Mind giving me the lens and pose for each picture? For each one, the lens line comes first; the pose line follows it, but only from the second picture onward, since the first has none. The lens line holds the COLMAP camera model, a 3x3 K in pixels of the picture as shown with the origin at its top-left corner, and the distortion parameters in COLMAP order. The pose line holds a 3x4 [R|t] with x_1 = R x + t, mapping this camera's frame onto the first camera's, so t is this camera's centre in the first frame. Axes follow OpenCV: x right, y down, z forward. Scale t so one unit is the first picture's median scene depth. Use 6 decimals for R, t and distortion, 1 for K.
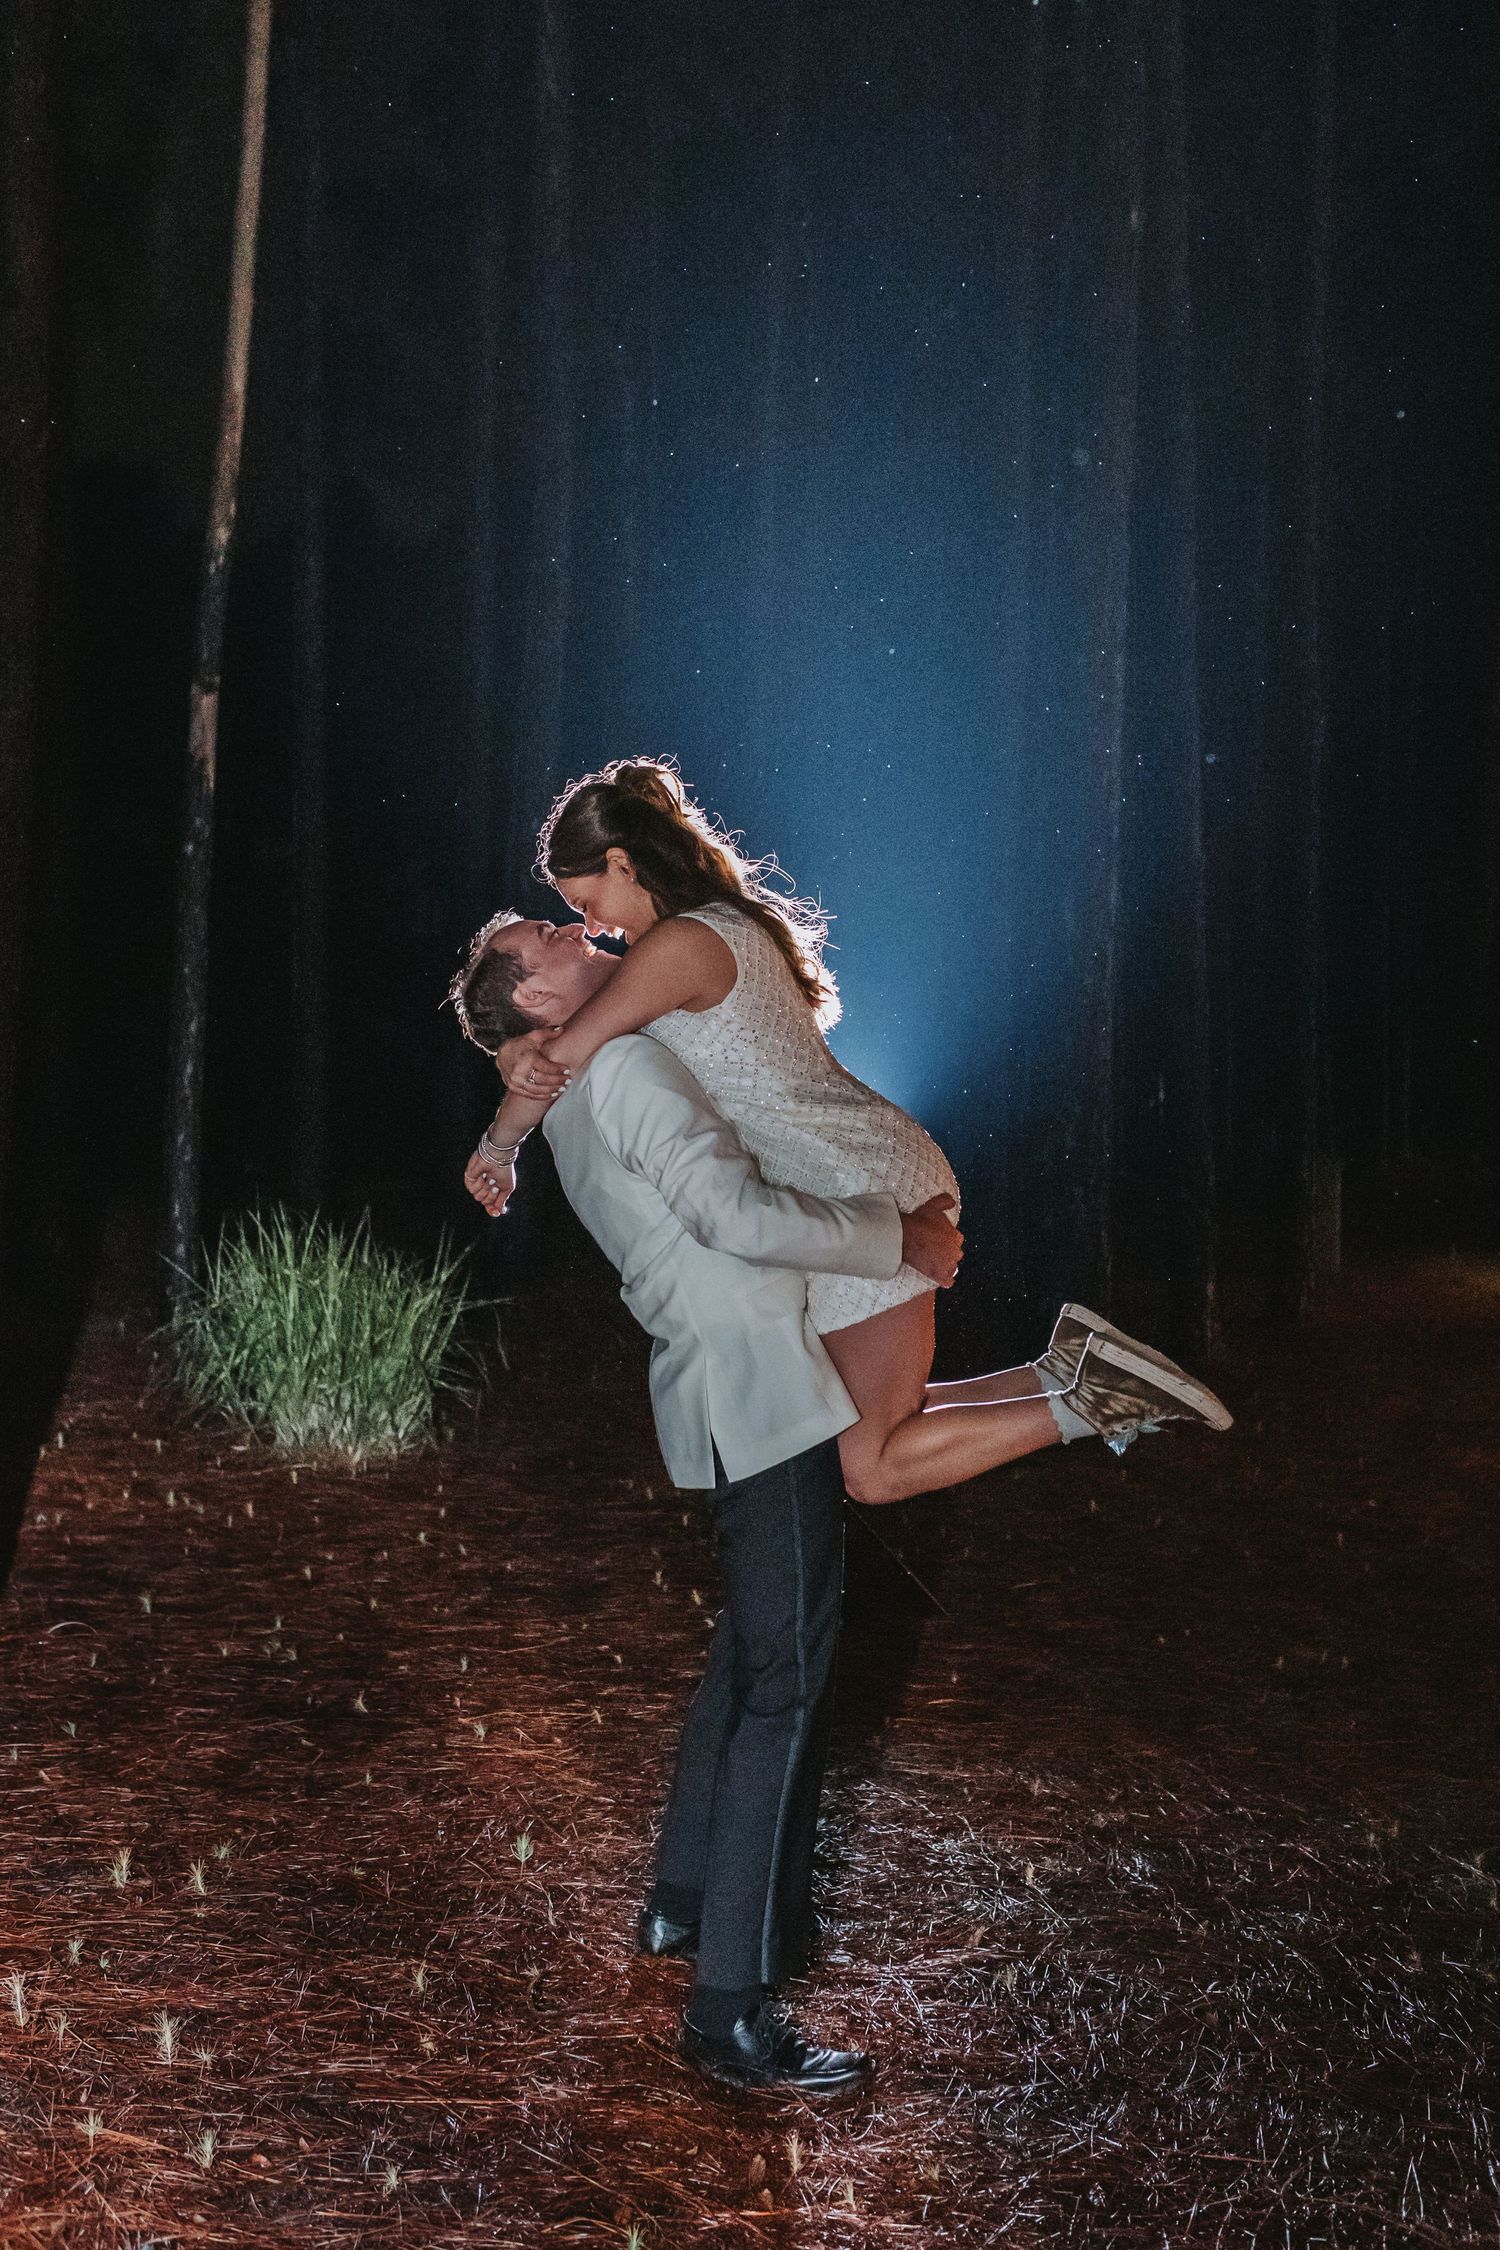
lens RADIAL K [[3439.2, 0, 750.0], [0, 3439.2, 1125.0], [0, 0, 1]] dist [0.007541, -0.023676]
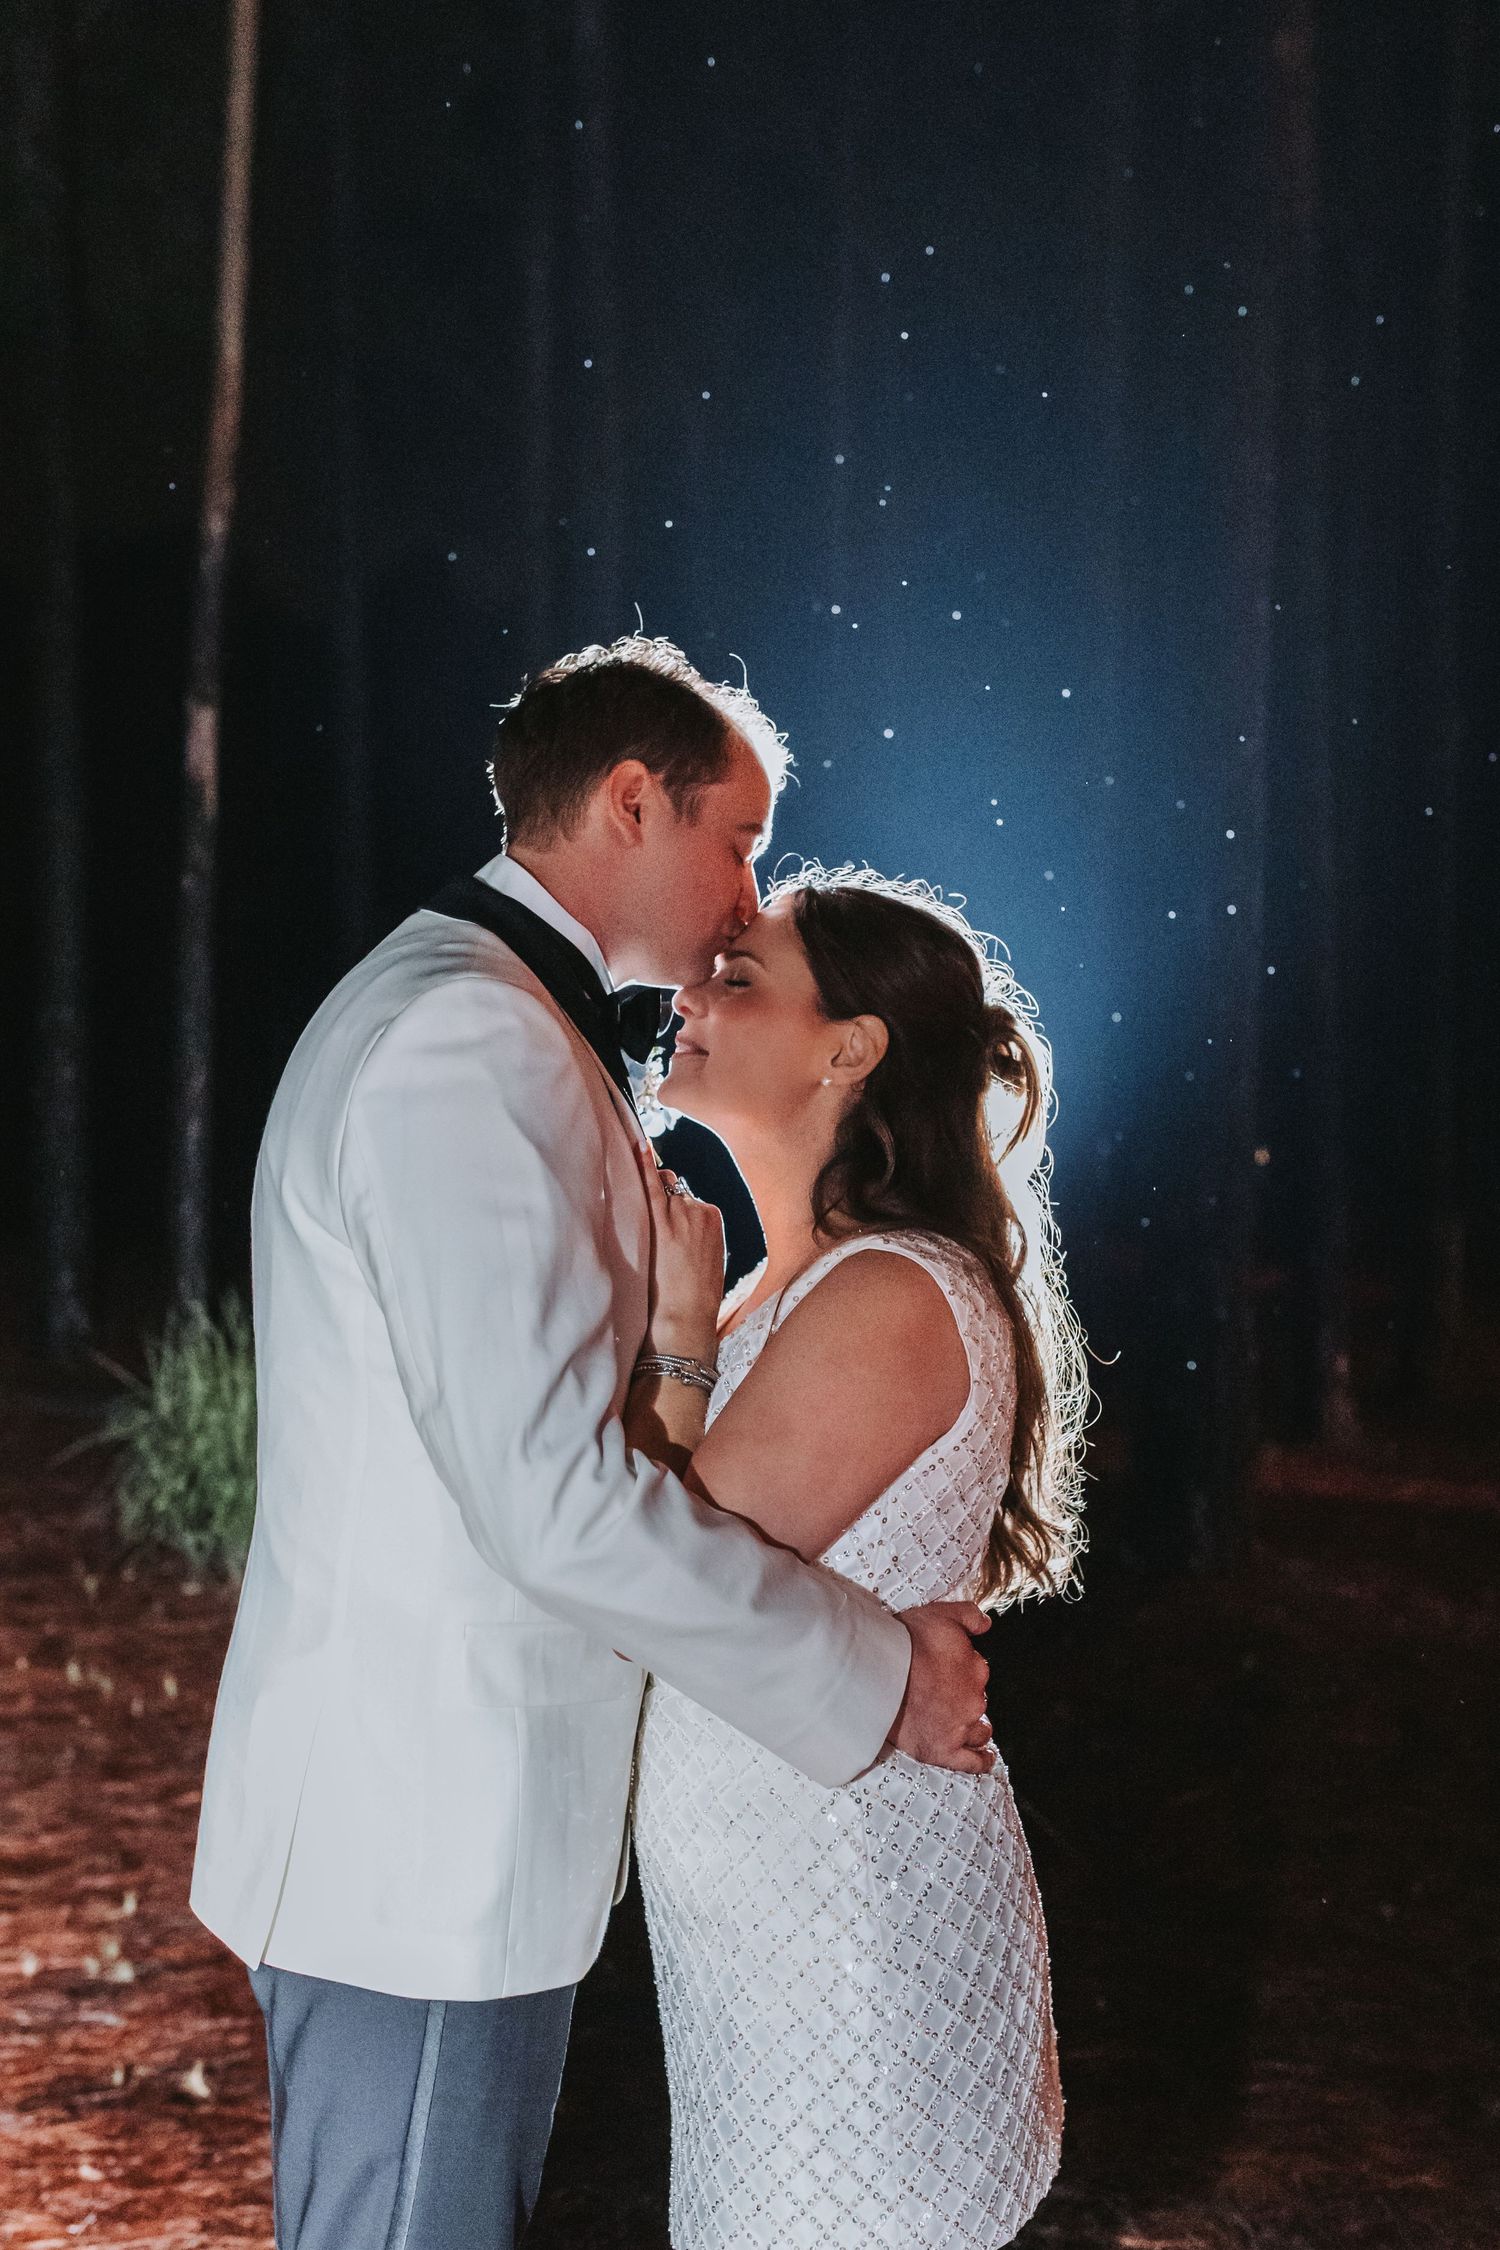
lens RADIAL K [[3439.2, 0, 750.0], [0, 3439.2, 1125.0], [0, 0, 1]] dist [0.007541, -0.023676]
pose [[0.999659, -0.011331, -0.023507, 0.004656], [0.010908, 0.999778, -0.018045, 0.000444], [0.023707, 0.017783, 0.999561, 0.198447]]
